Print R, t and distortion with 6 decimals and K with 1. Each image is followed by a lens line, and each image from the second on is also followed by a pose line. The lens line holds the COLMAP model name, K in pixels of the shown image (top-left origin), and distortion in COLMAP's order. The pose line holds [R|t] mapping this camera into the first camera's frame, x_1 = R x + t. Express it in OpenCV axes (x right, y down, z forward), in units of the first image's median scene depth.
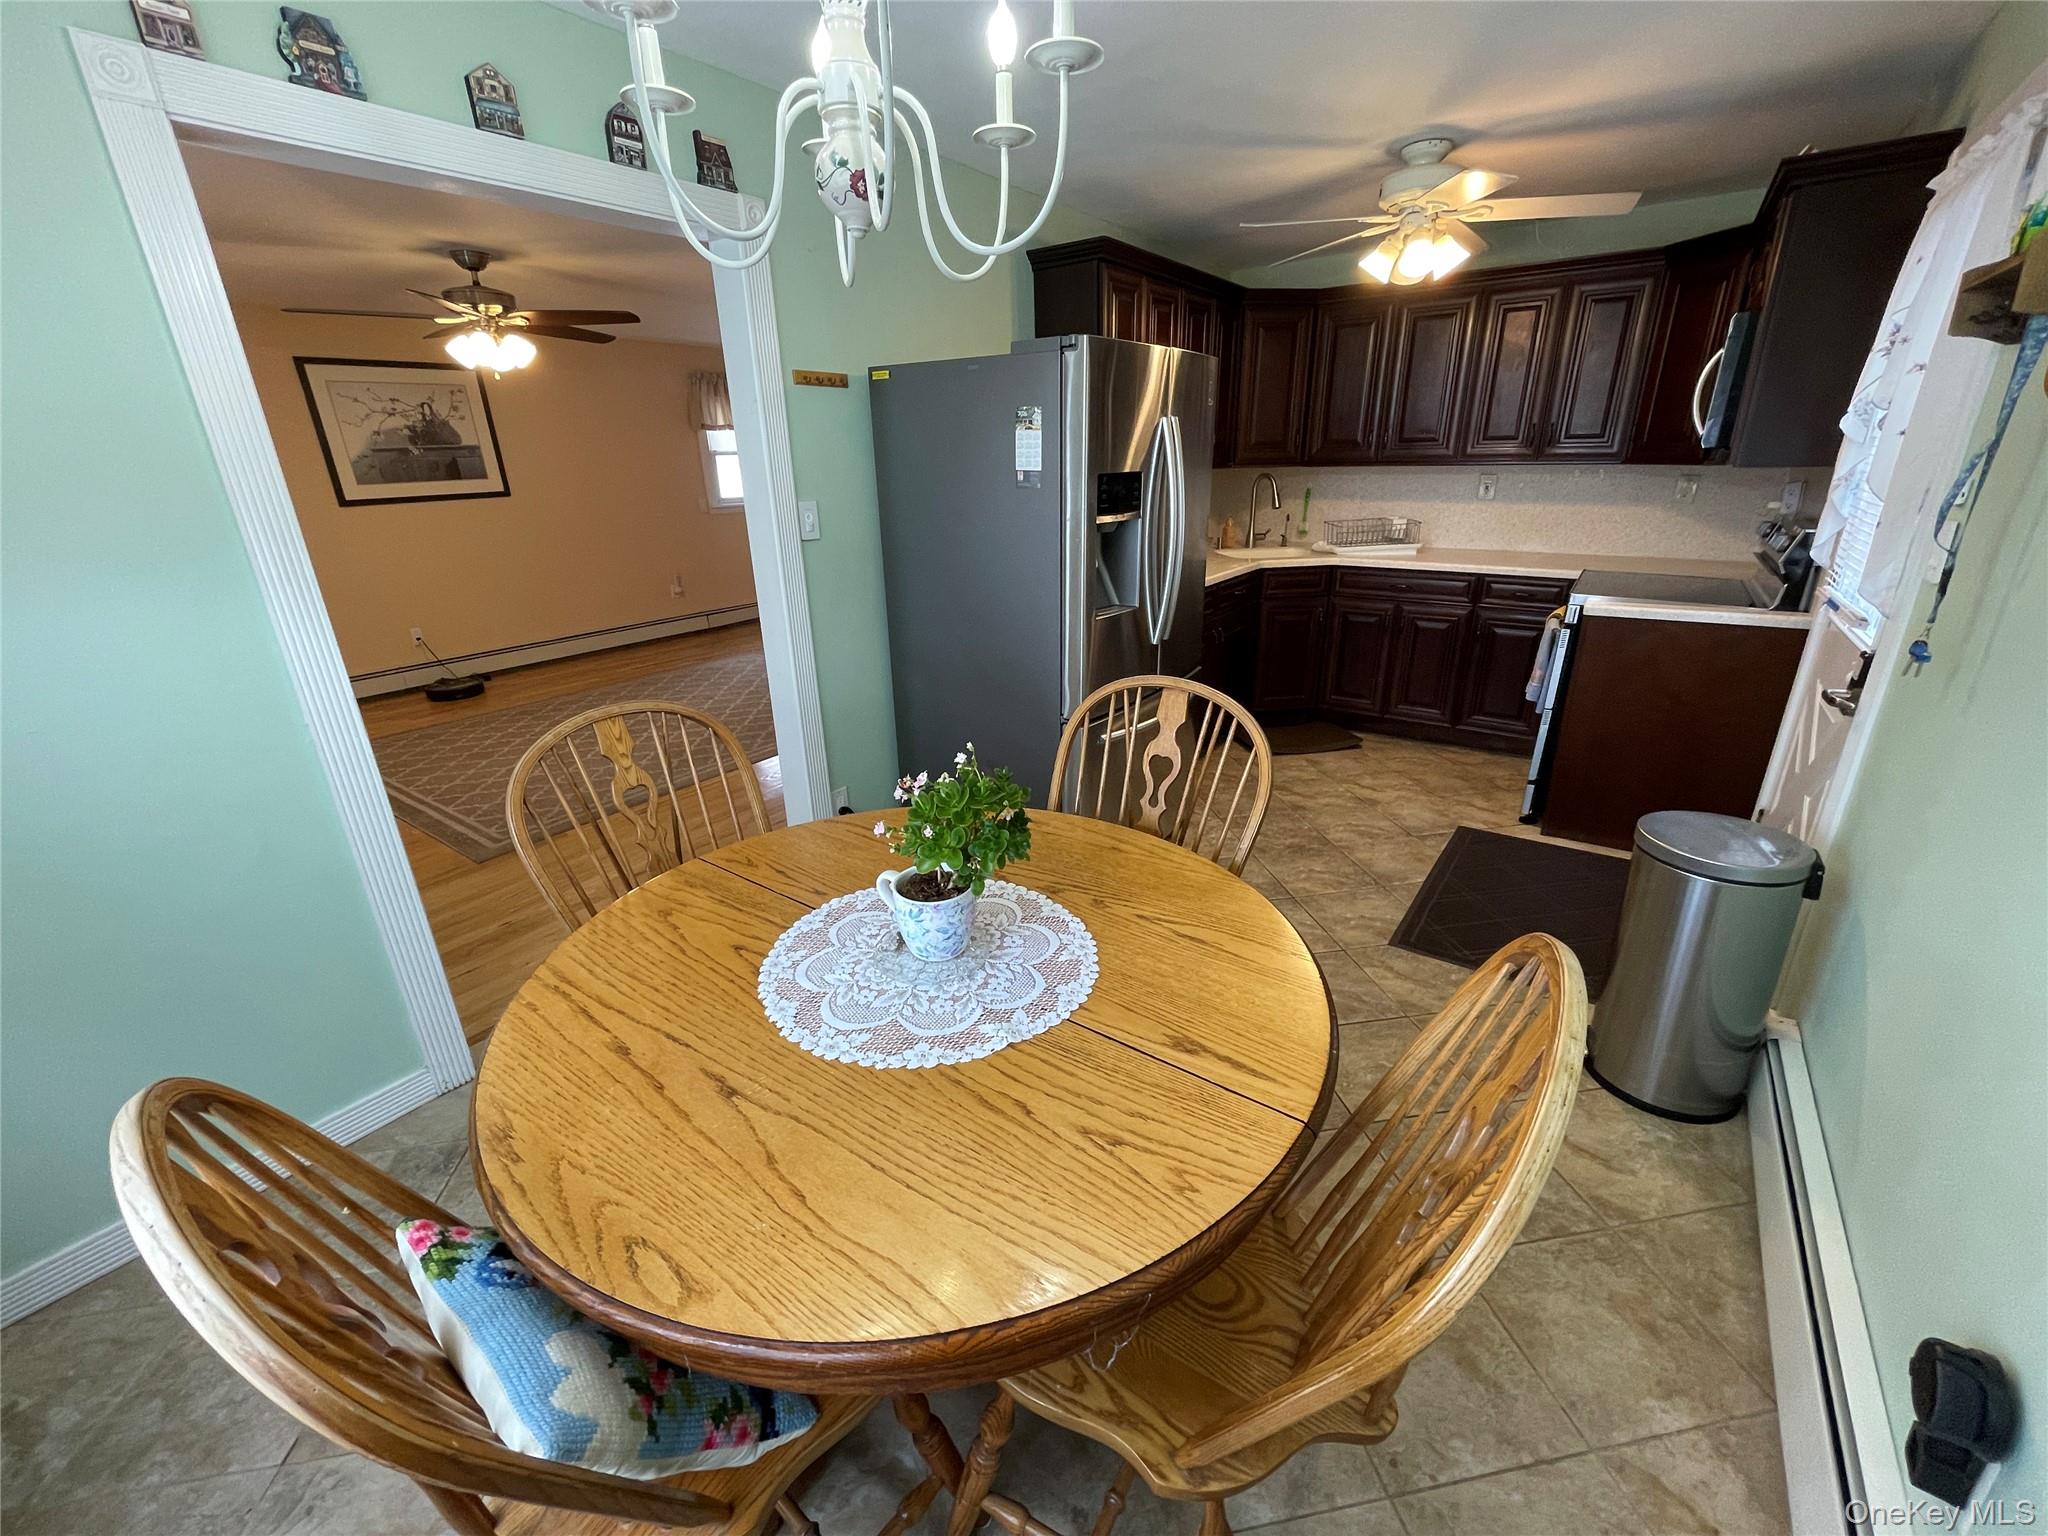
lens RADIAL K [[824.6, 0, 1023.0], [0, 824.6, 760.0], [0, 0, 1]] dist [-0.002225, -0.000326]
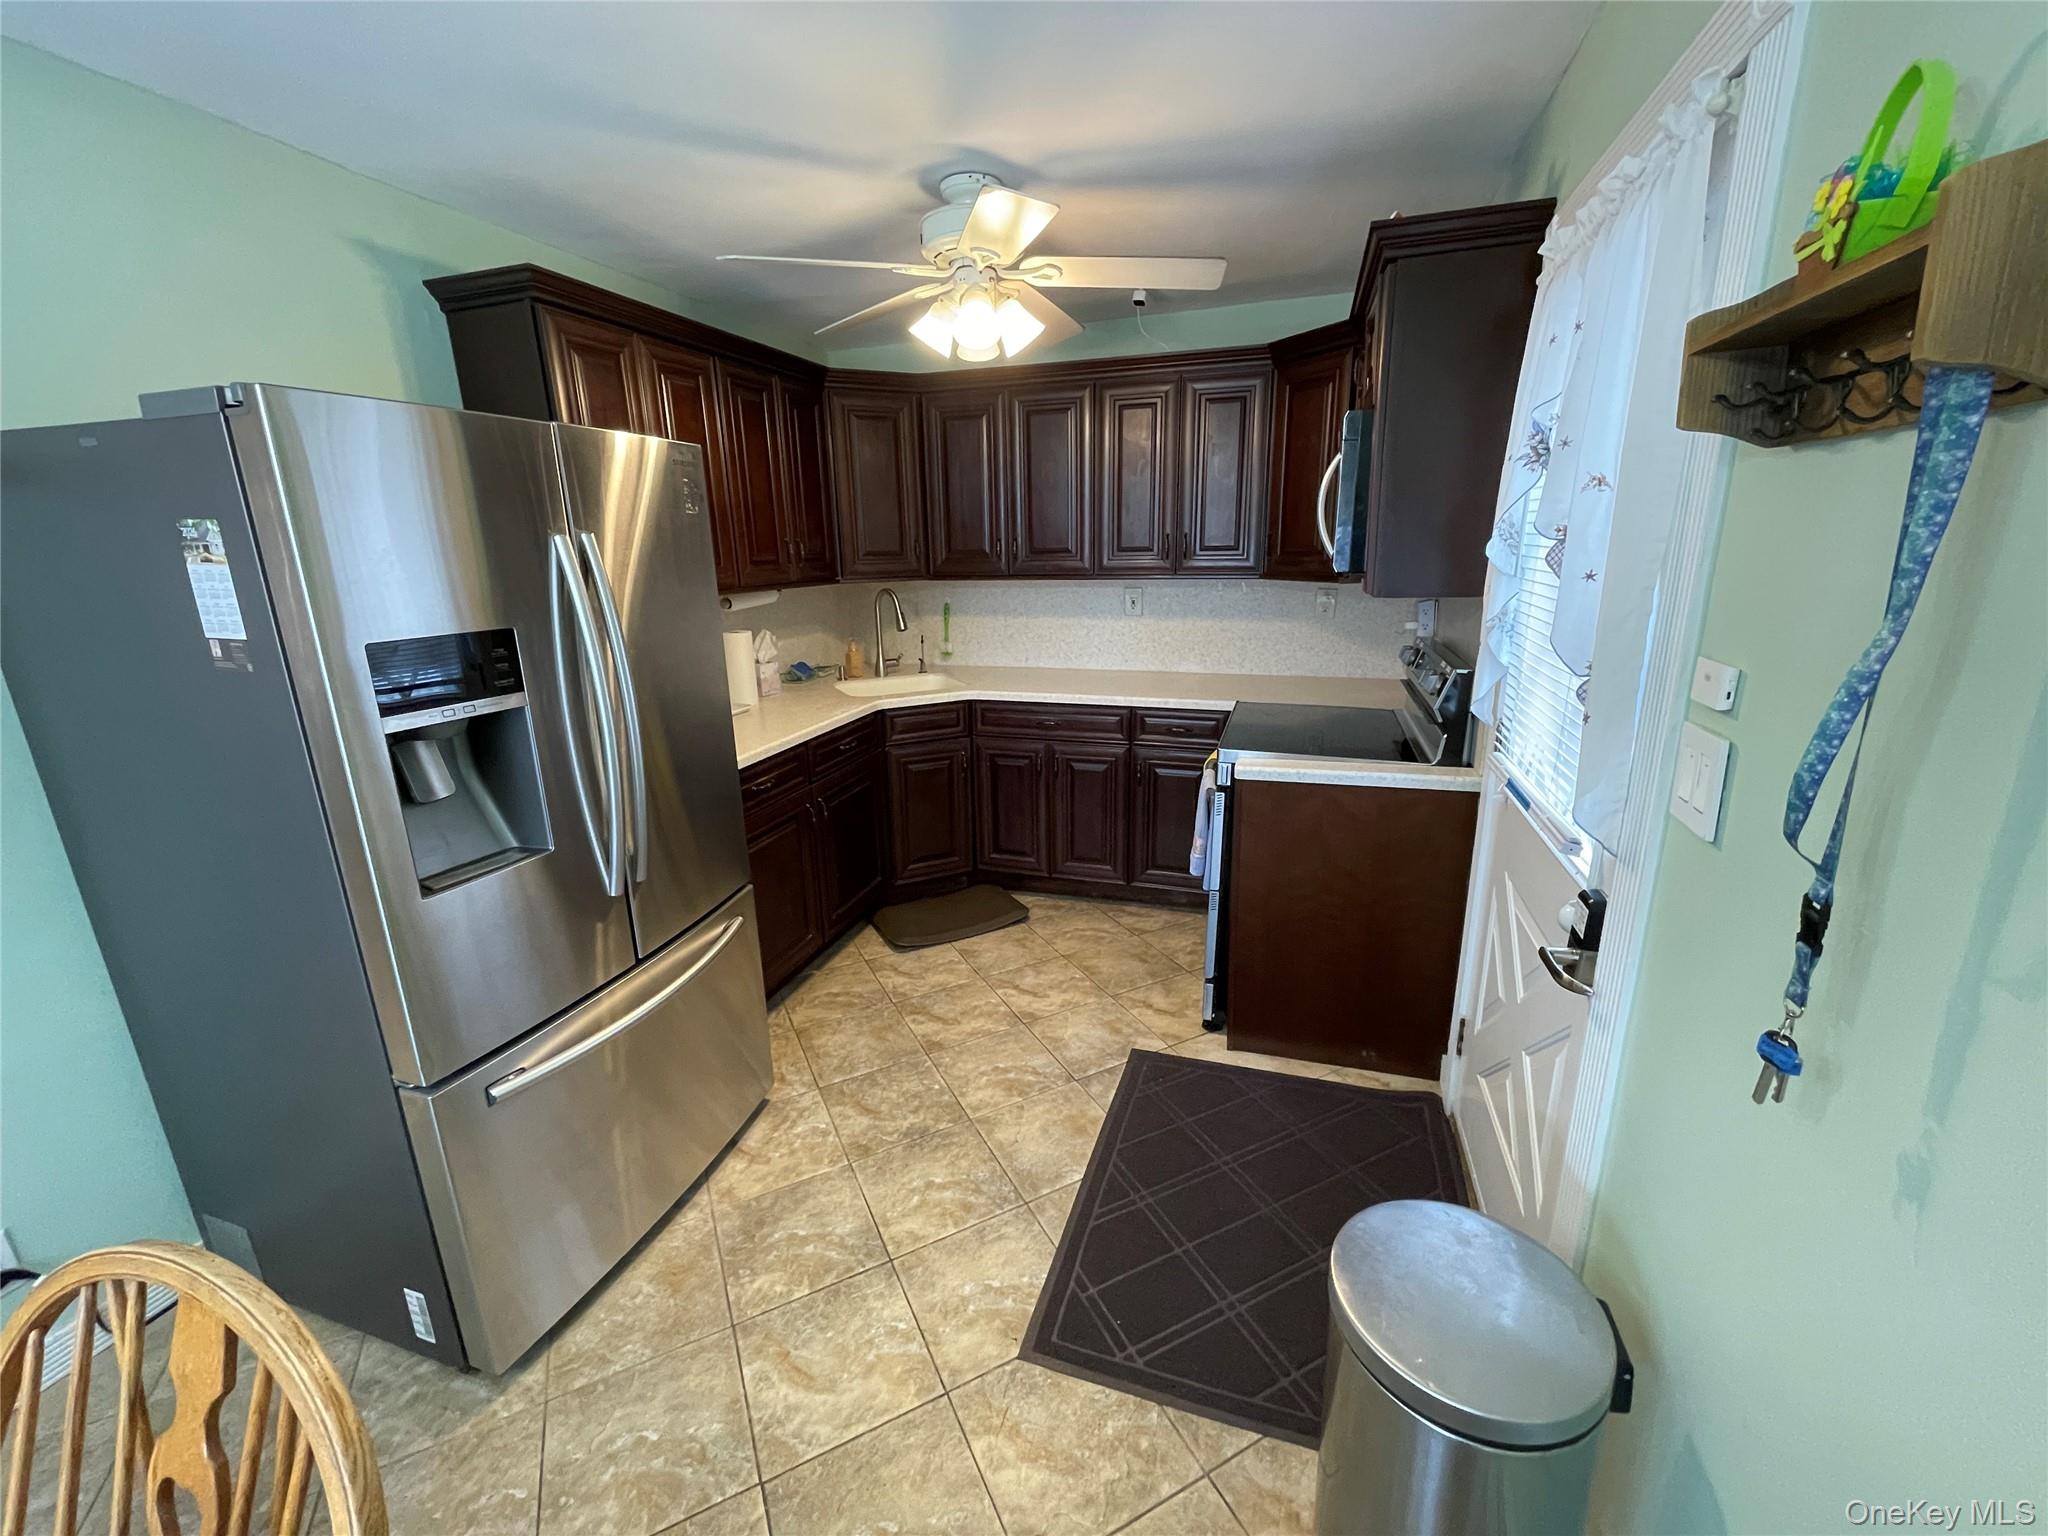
lens RADIAL K [[824.6, 0, 1023.0], [0, 824.6, 760.0], [0, 0, 1]] dist [-0.002225, -0.000326]
pose [[0.952752, -0.076985, 0.293831, 0.223479], [0.105974, 0.990813, -0.084025, -0.127115], [-0.284662, 0.111193, 0.952157, 0.267852]]
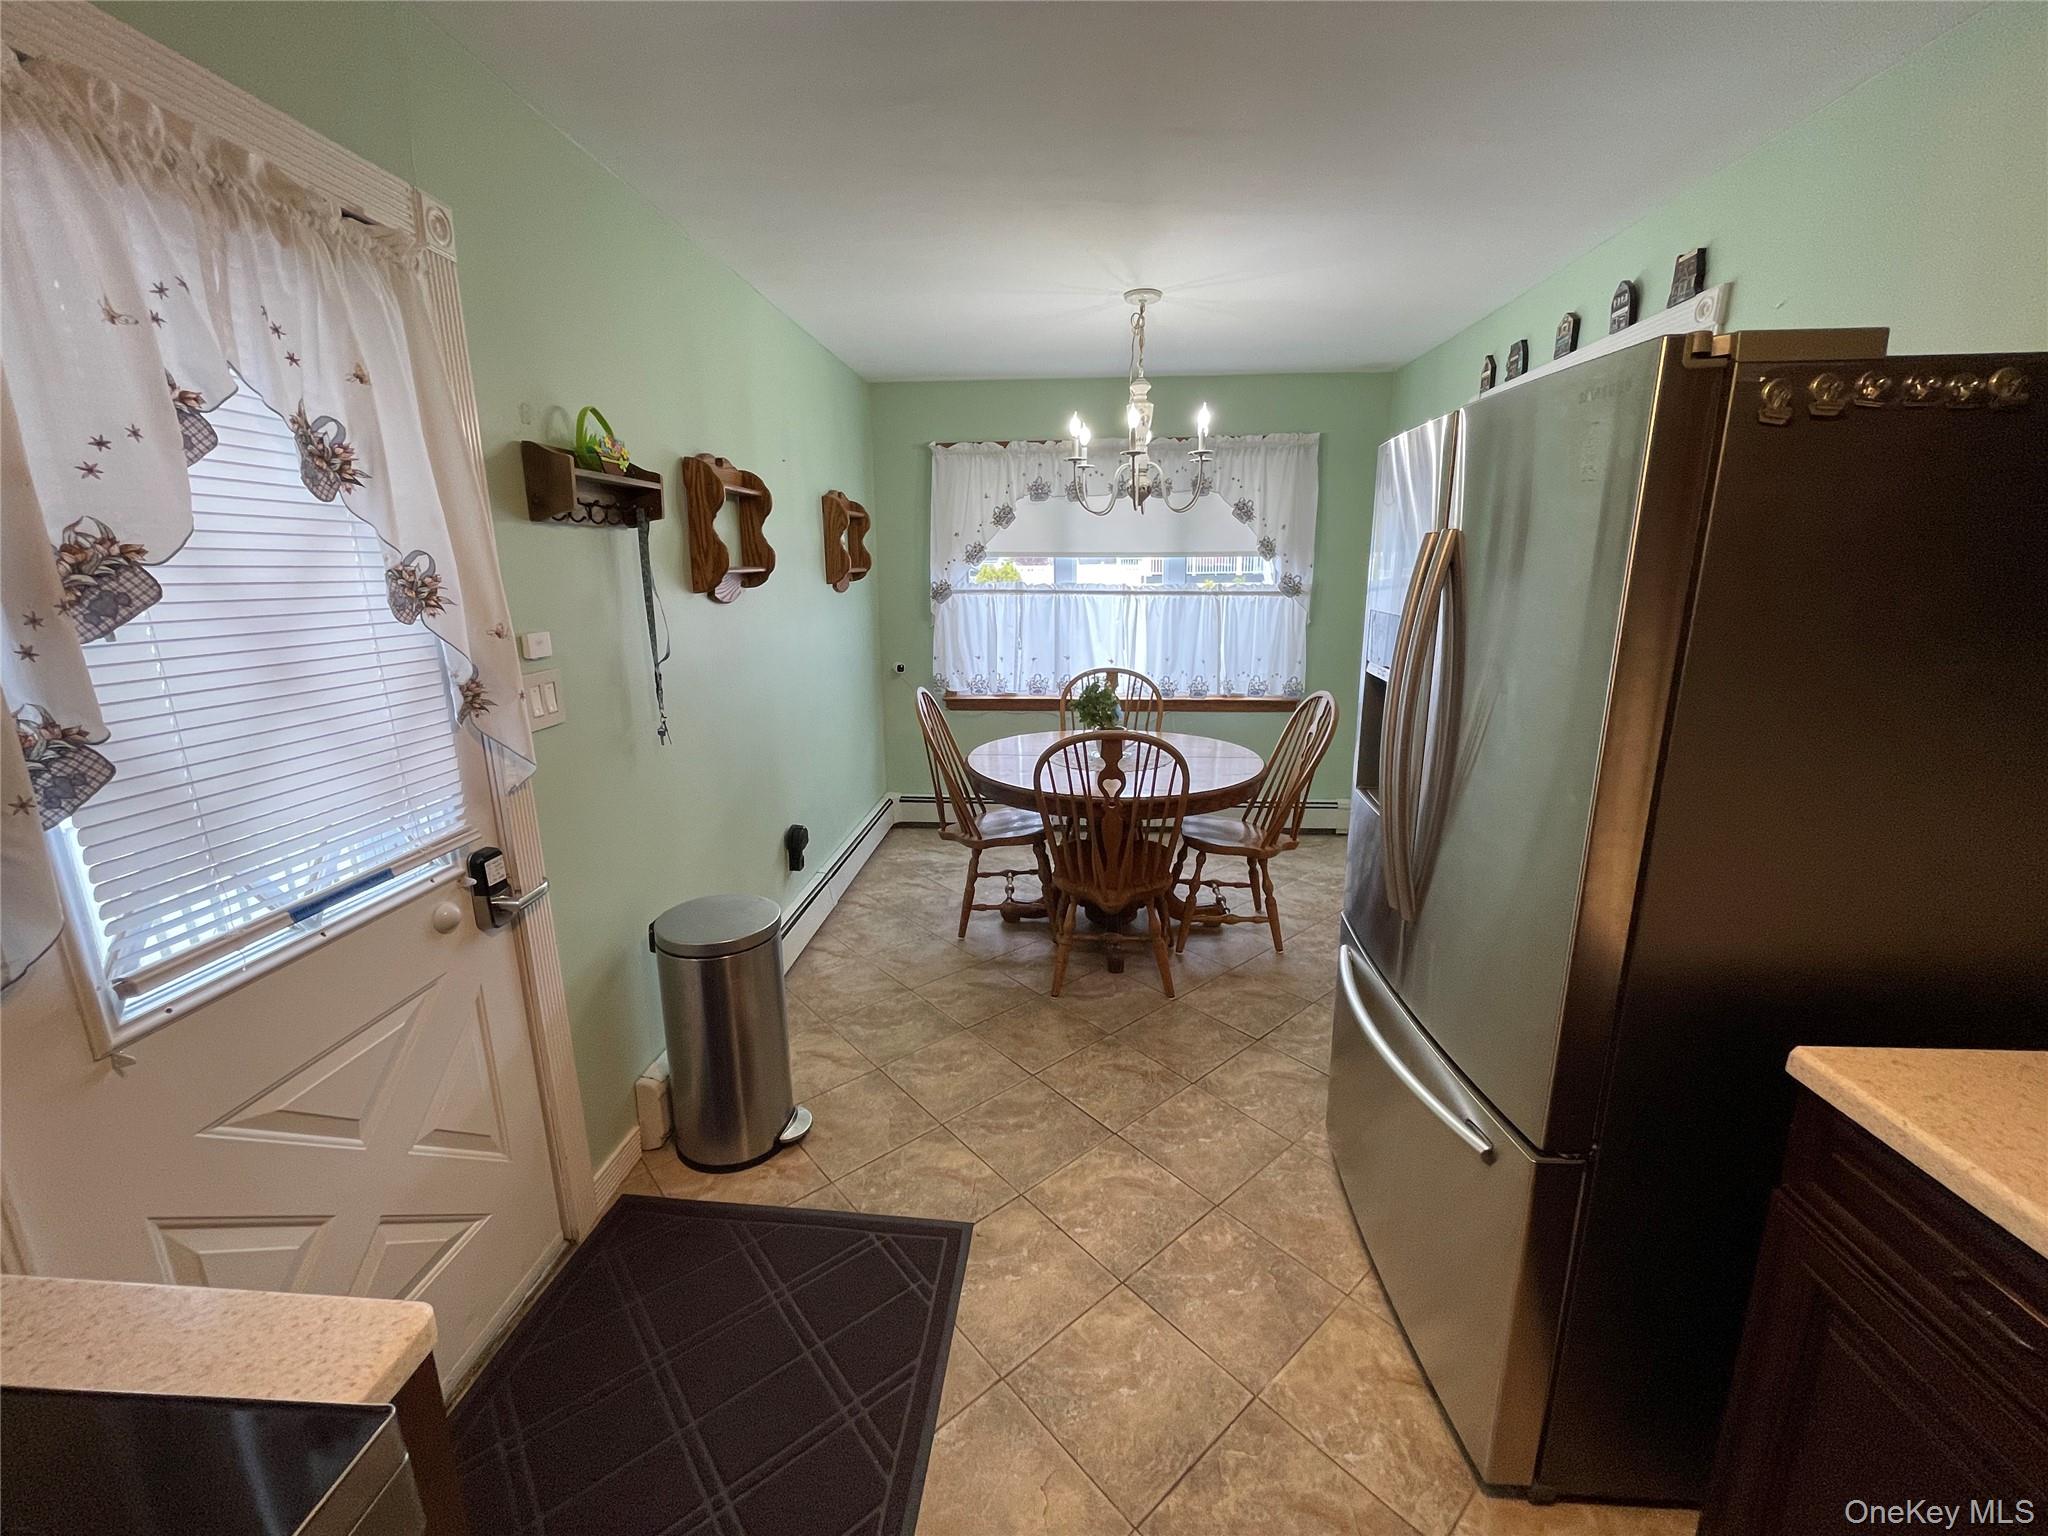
lens RADIAL K [[824.6, 0, 1023.0], [0, 824.6, 760.0], [0, 0, 1]] dist [-0.002225, -0.000326]
pose [[-0.849882, 0.149281, -0.505386, 0.539590], [-0.160242, 0.840414, 0.517712, -0.394766], [0.502019, 0.520979, -0.690332, 0.989554]]
